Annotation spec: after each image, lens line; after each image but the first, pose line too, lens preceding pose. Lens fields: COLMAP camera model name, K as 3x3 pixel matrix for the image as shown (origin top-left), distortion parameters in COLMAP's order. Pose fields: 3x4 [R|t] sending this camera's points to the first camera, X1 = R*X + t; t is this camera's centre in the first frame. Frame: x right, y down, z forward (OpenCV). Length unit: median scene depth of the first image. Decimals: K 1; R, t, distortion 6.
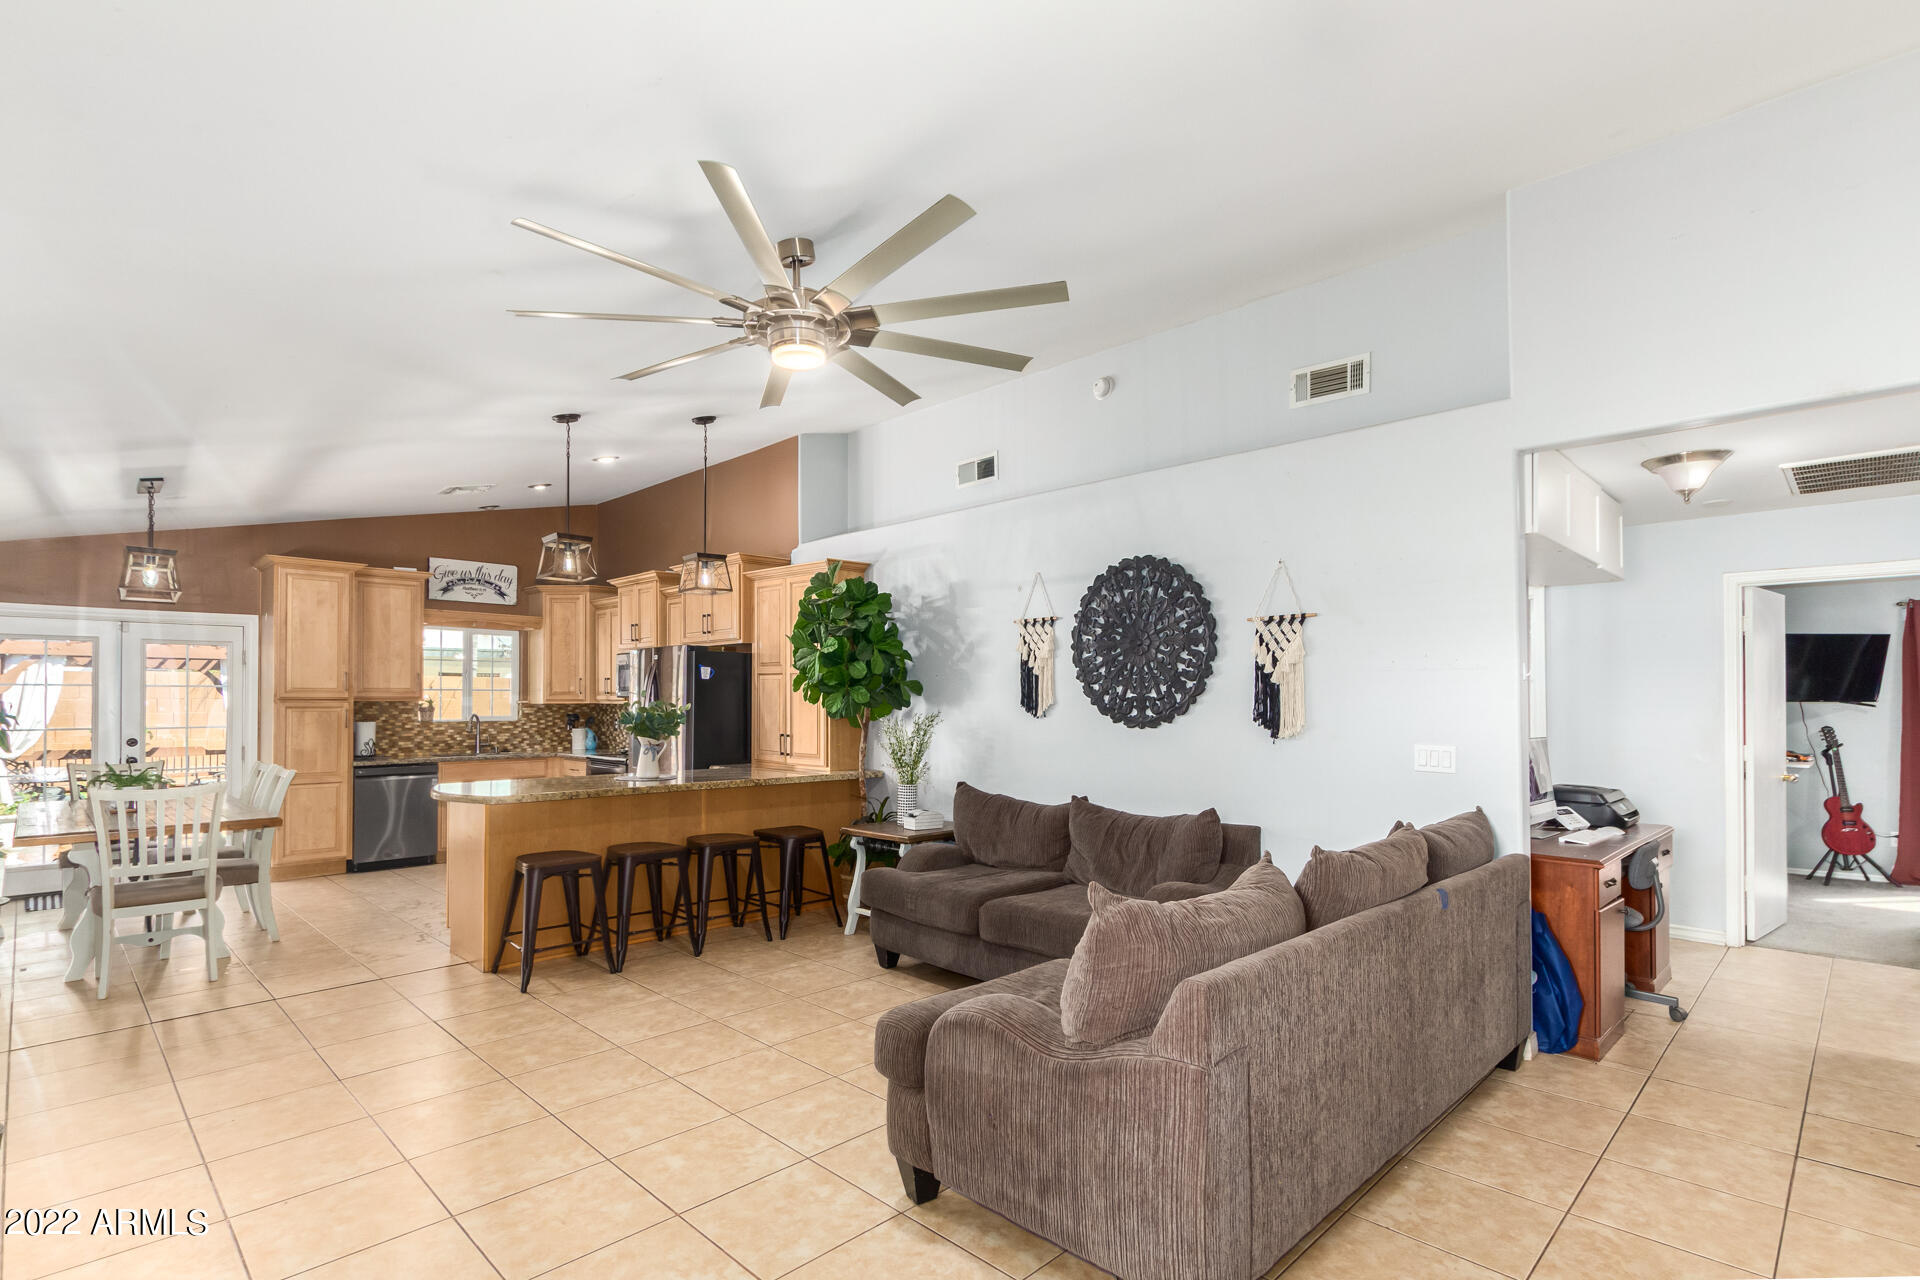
lens RADIAL K [[915.1, 0, 968.1], [0, 915.1, 683.7], [0, 0, 1]] dist [0.000816, -0.005738]
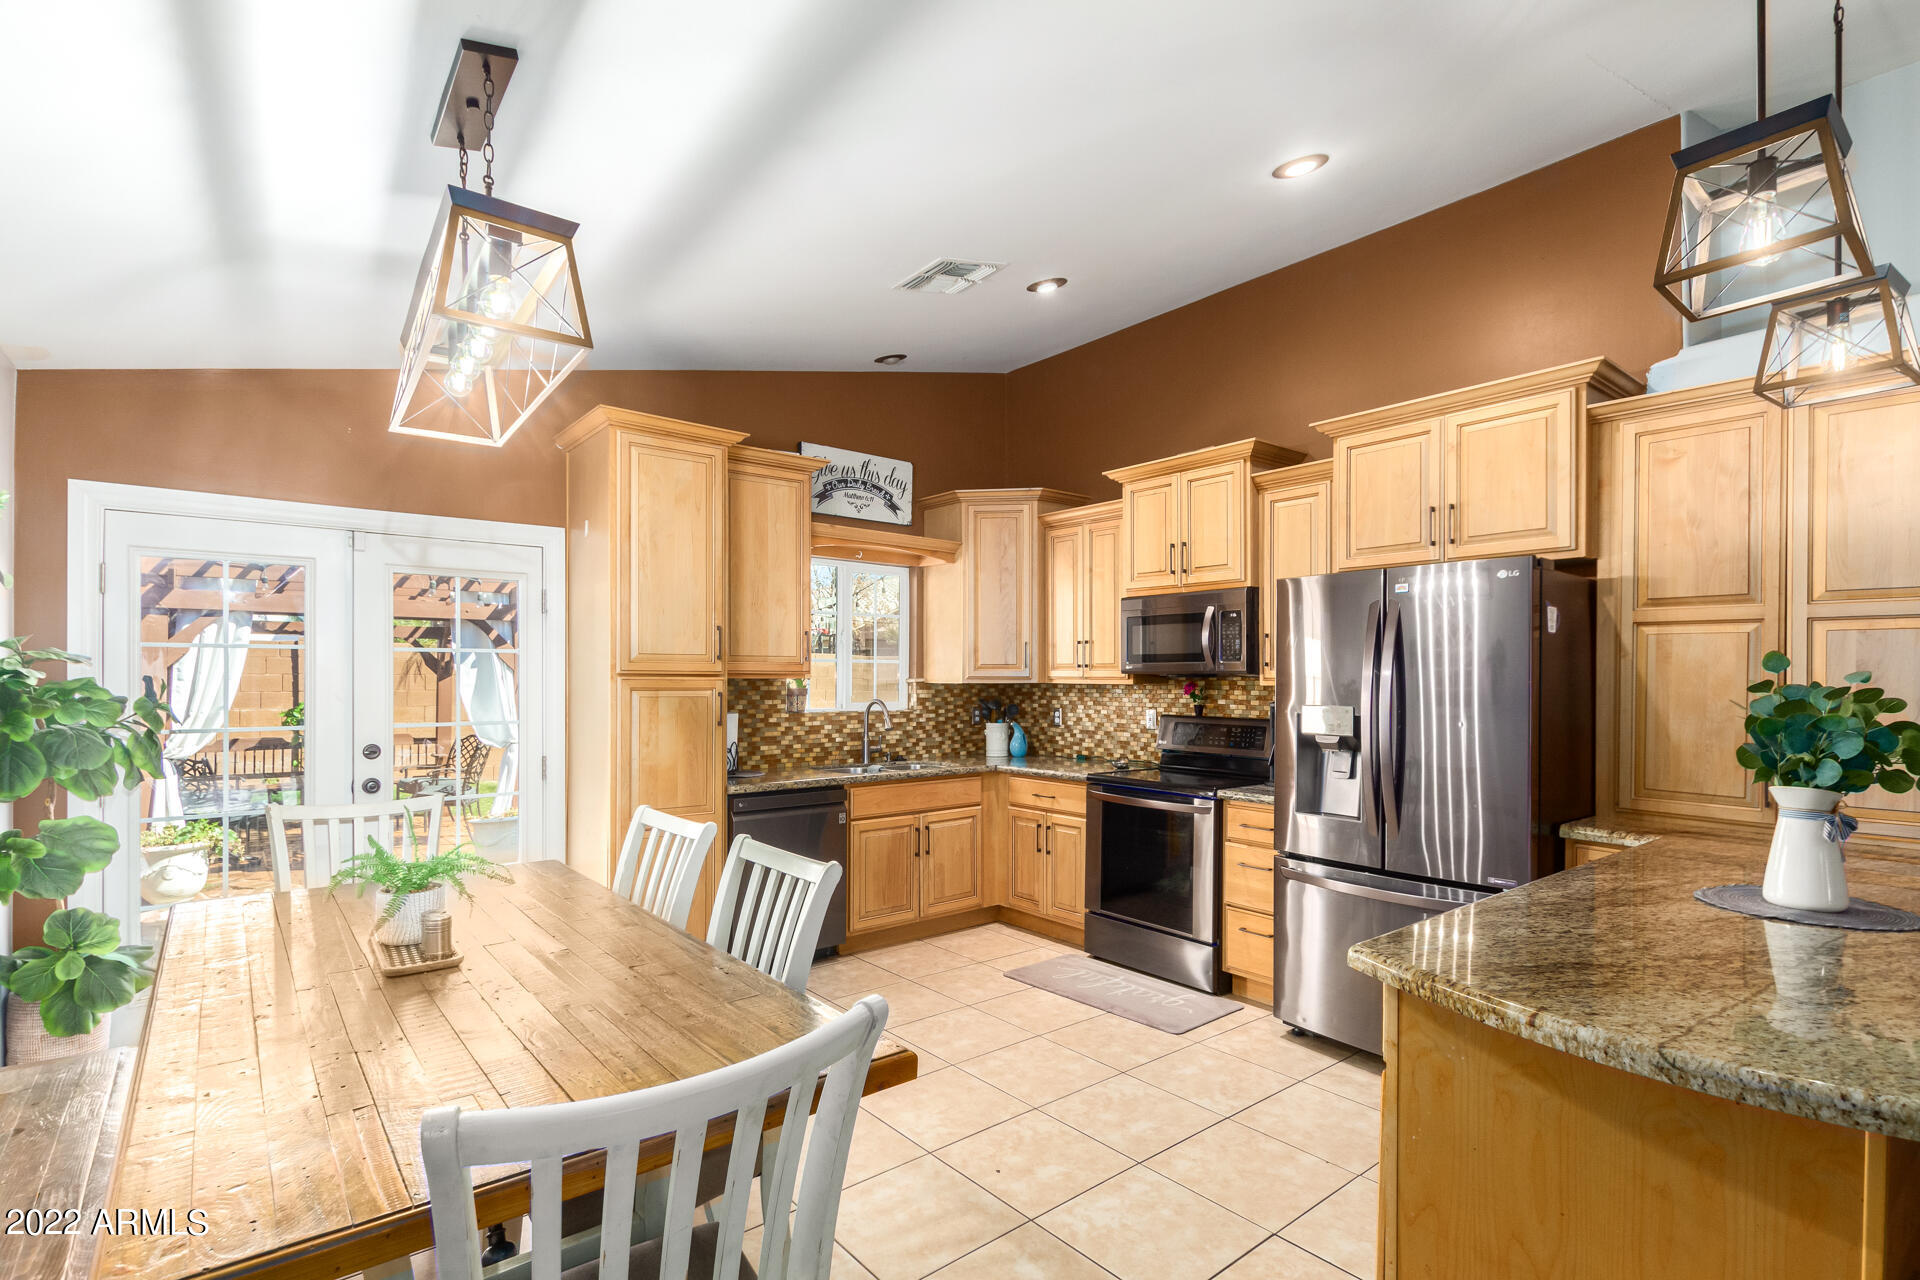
lens RADIAL K [[915.1, 0, 968.1], [0, 915.1, 683.7], [0, 0, 1]] dist [0.000816, -0.005738]
pose [[0.993637, 0.004049, -0.112555, -0.396171], [-0.001293, 0.999698, 0.024550, 0.006940], [0.112620, -0.024248, 0.993342, 0.392309]]
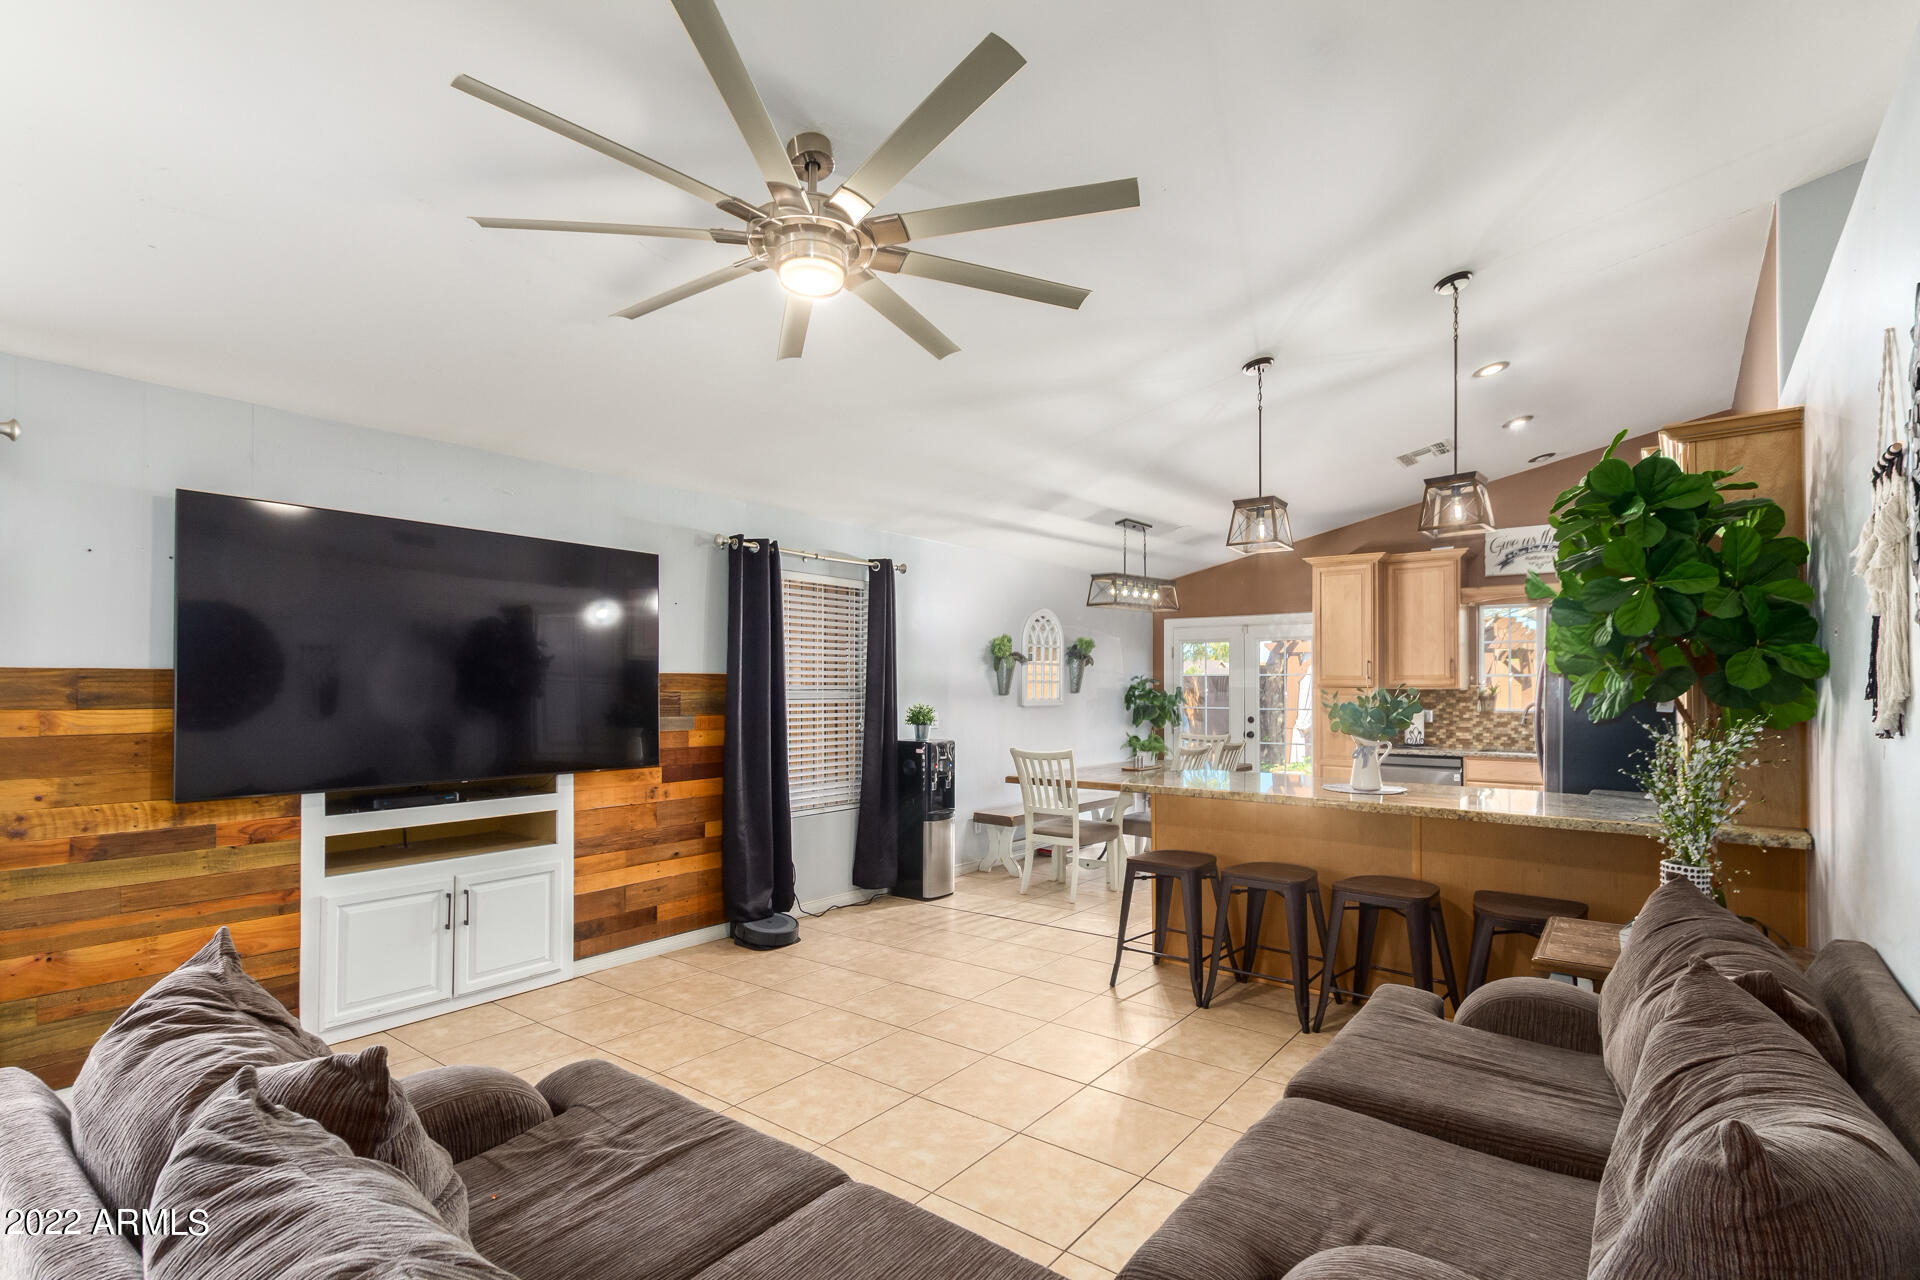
lens RADIAL K [[915.1, 0, 968.1], [0, 915.1, 683.7], [0, 0, 1]] dist [0.000816, -0.005738]
pose [[0.131006, 0.002798, -0.991378, 0.232376], [0.012241, 0.999915, 0.004439, 0.003274], [0.991306, -0.012717, 0.130961, 0.359834]]
